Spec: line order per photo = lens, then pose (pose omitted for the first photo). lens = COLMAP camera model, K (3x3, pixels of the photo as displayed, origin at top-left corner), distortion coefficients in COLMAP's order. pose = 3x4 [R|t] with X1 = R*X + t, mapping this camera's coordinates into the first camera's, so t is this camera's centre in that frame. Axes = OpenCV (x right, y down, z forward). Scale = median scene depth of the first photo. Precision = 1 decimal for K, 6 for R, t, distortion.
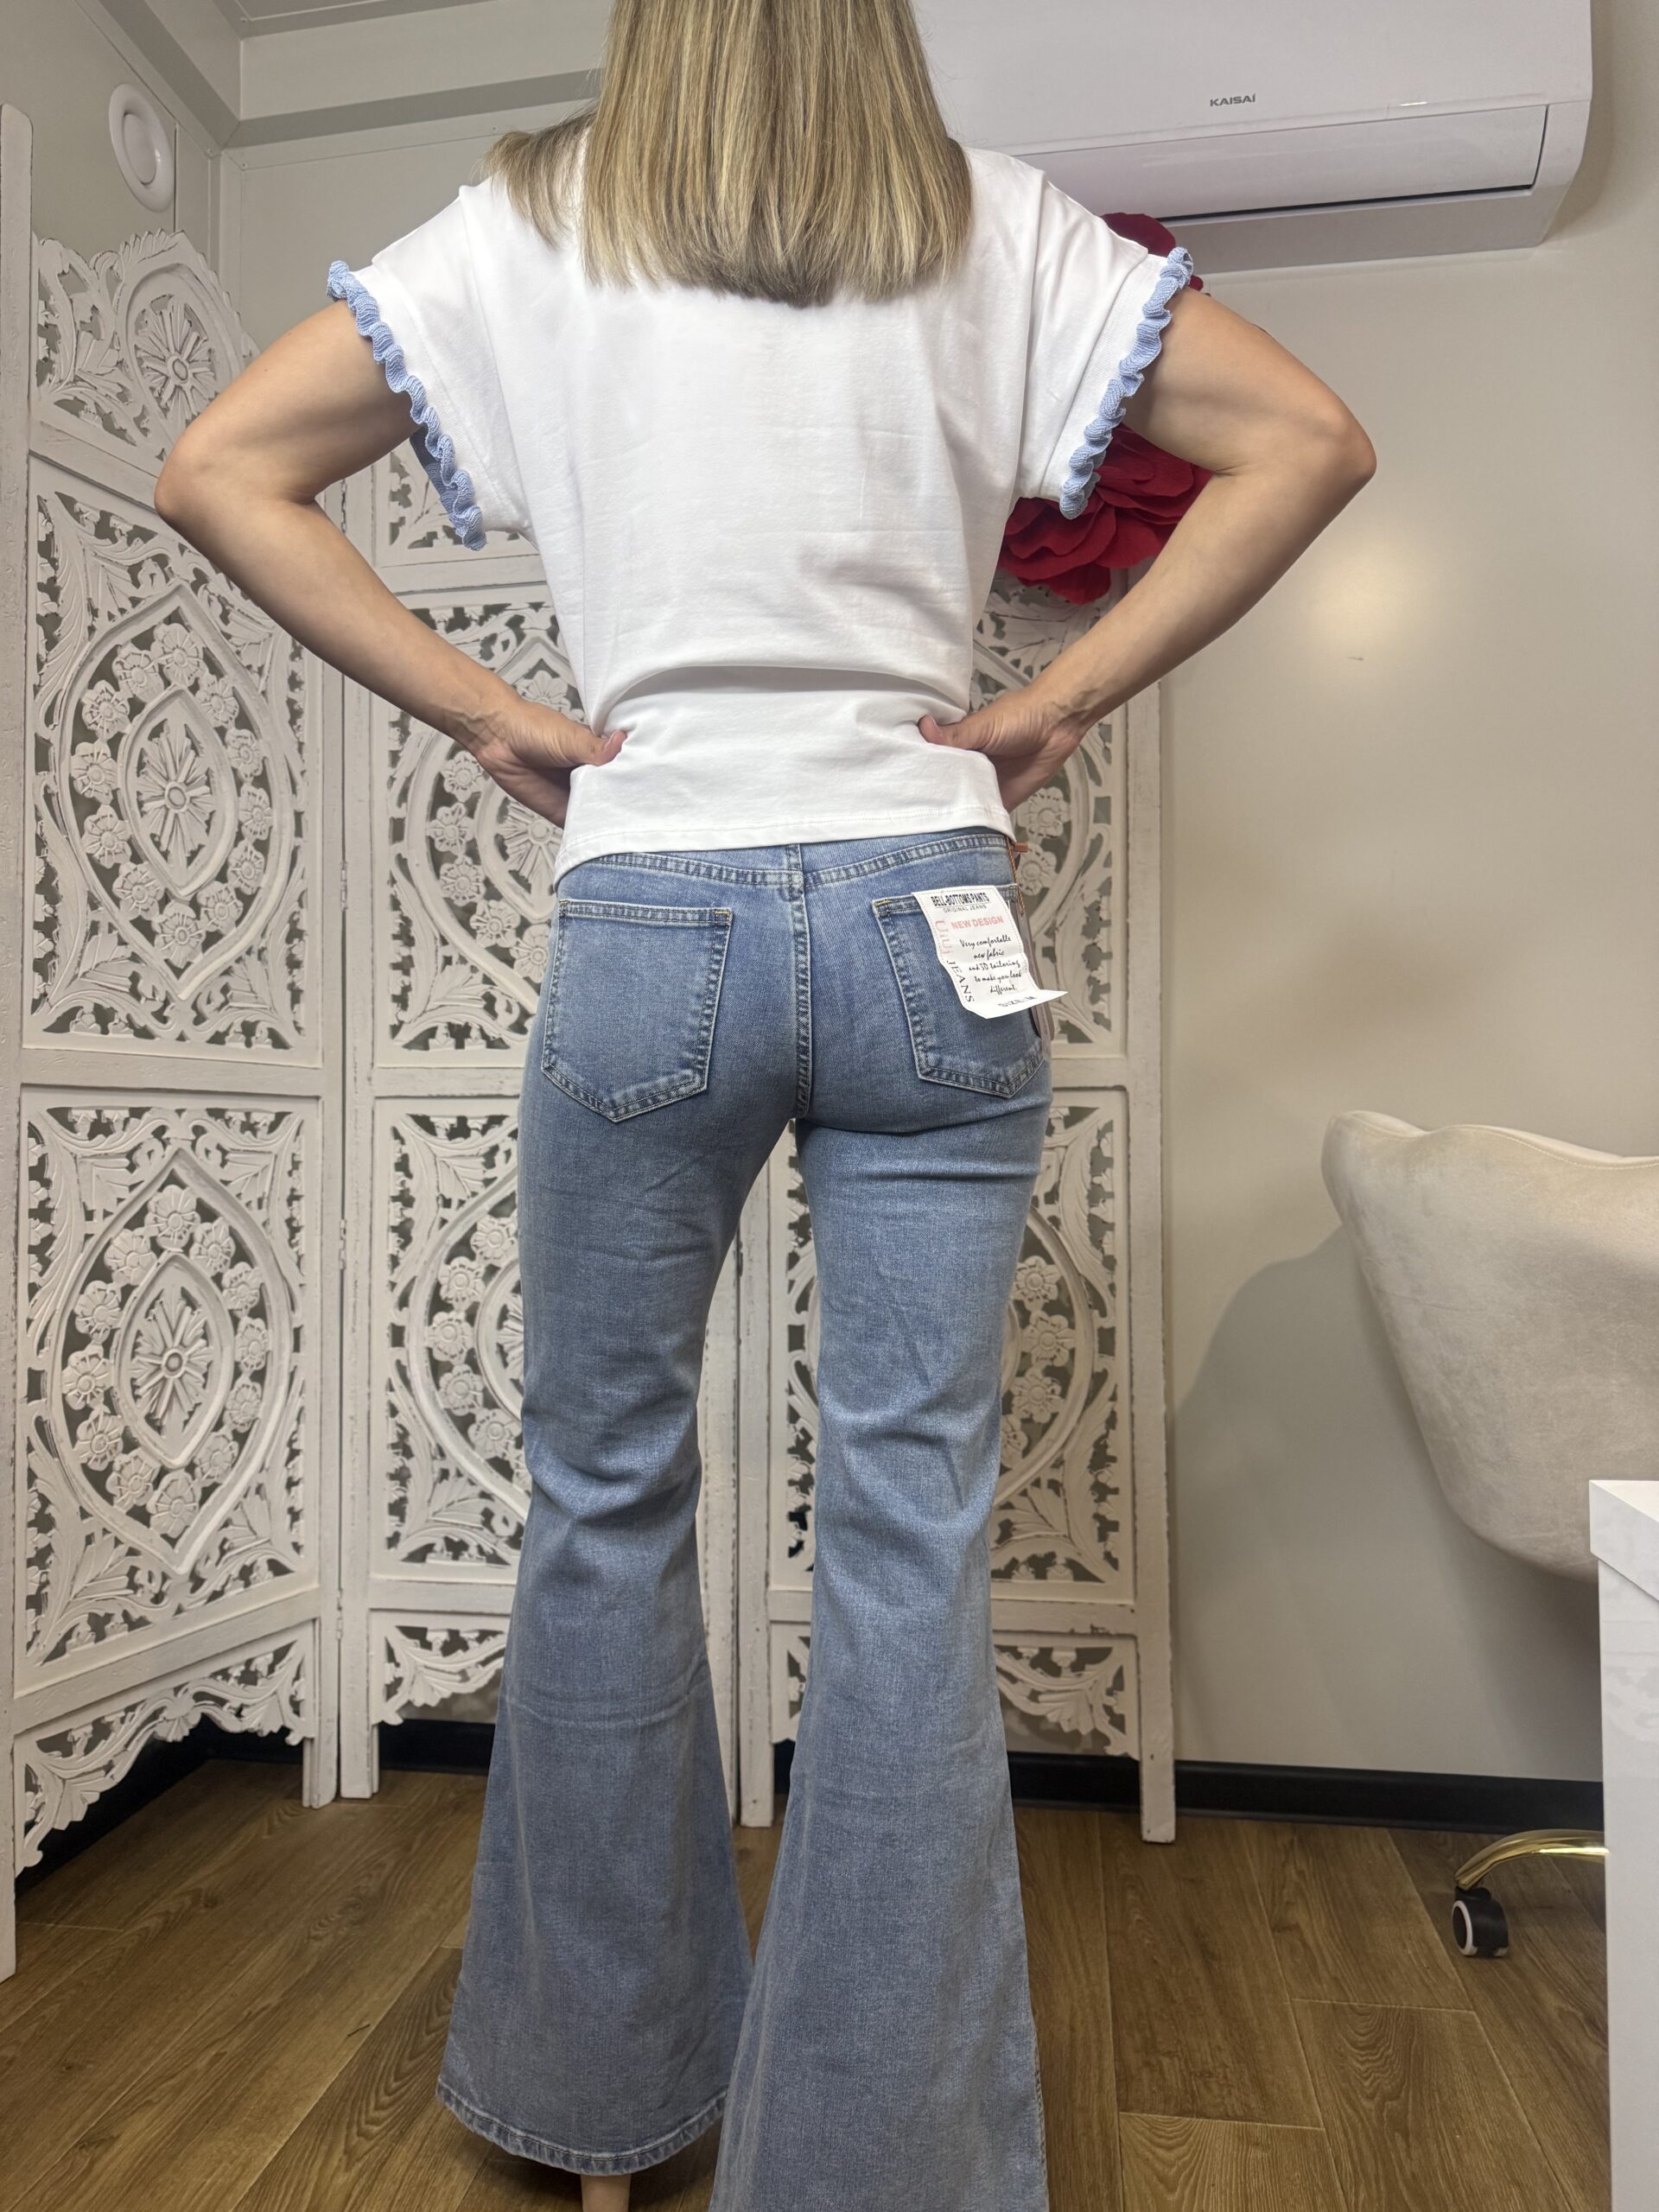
lens RADIAL K [[1593.2, 0, 834.4], [0, 1593.2, 1092.1], [0, 0, 1]] dist [0.040787, -0.075986]
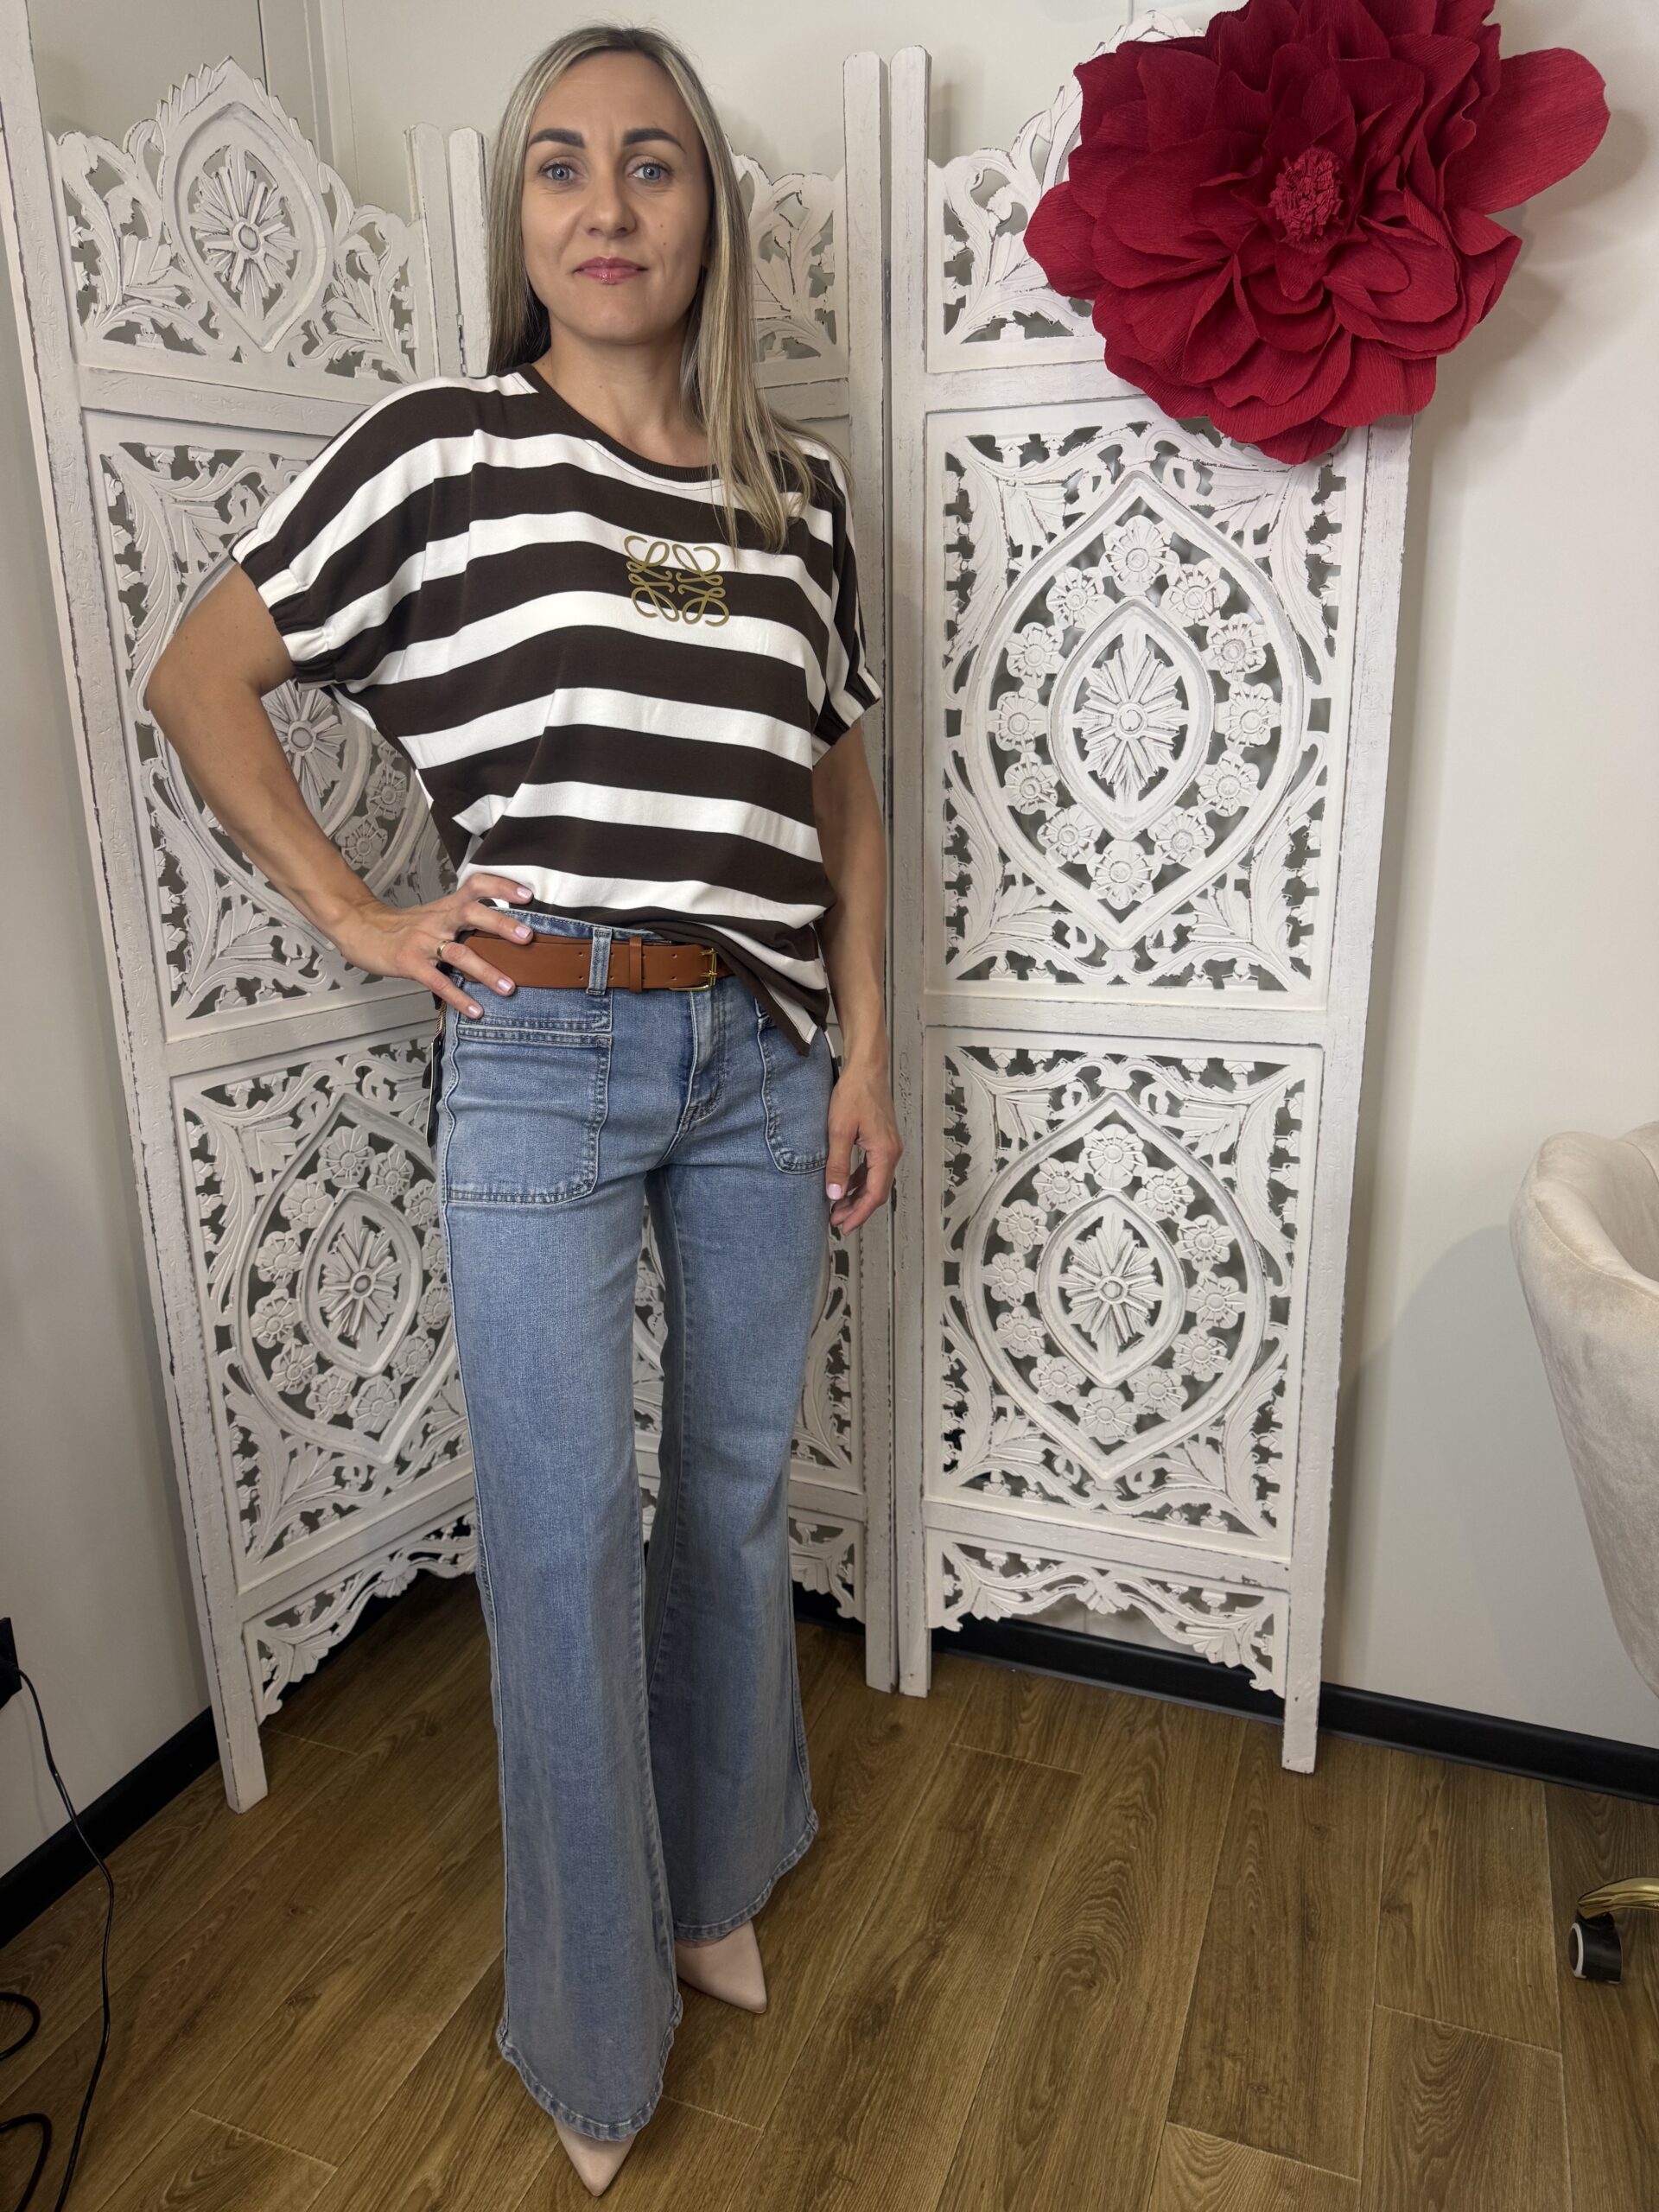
lens RADIAL K [[1593.2, 0, 818.0], [0, 1593.2, 1104.9], [0, 0, 1]] dist [0.040787, -0.075986]
pose [[0.971754, 0.047936, -0.231074, 0.120749], [0.024652, 0.953177, 0.301406, -0.249236], [0.234703, -0.298589, 0.925072, 0.114059]]
